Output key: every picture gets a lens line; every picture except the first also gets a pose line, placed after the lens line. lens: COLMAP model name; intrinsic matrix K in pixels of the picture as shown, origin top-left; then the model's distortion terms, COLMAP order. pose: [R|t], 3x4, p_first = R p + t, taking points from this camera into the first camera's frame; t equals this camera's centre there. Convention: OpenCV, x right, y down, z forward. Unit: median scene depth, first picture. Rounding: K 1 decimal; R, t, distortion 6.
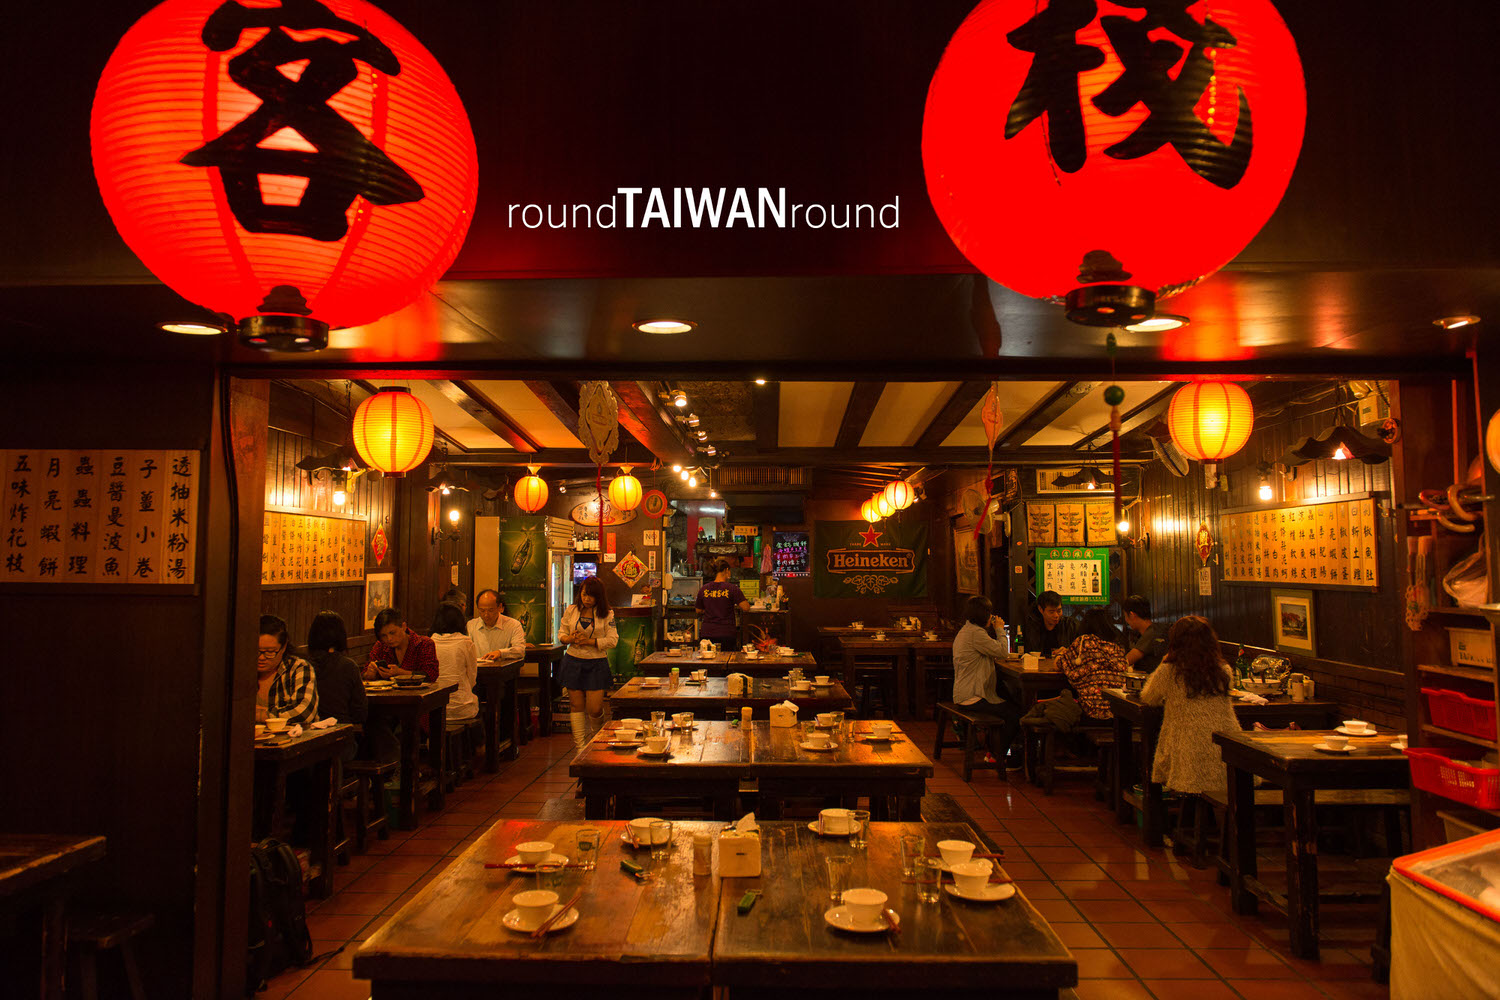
lens RADIAL K [[1019.9, 0, 749.4], [0, 1019.9, 499.3], [0, 0, 1]] dist [0.005423, 0.000371]
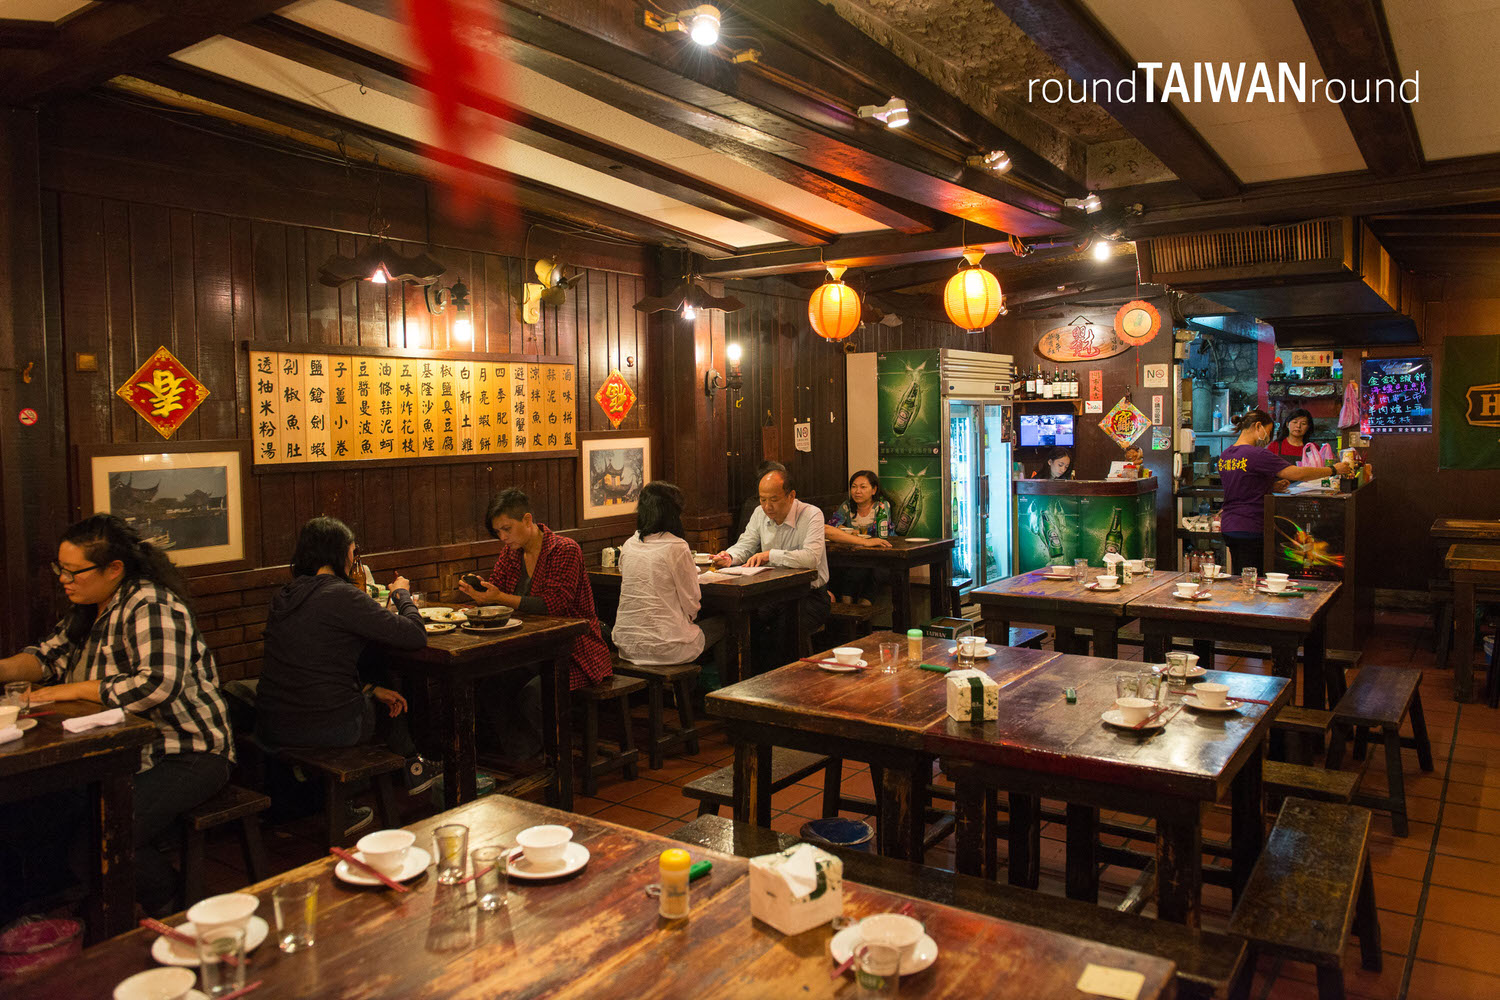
lens RADIAL K [[1116.1, 0, 746.5], [0, 1116.1, 492.6], [0, 0, 1]] dist [0.011597, 0.000838]
pose [[0.842574, 0.023004, -0.538090, 0.087414], [0.049283, 0.991603, 0.119564, 0.015446], [0.536321, -0.127260, 0.834364, 0.285783]]
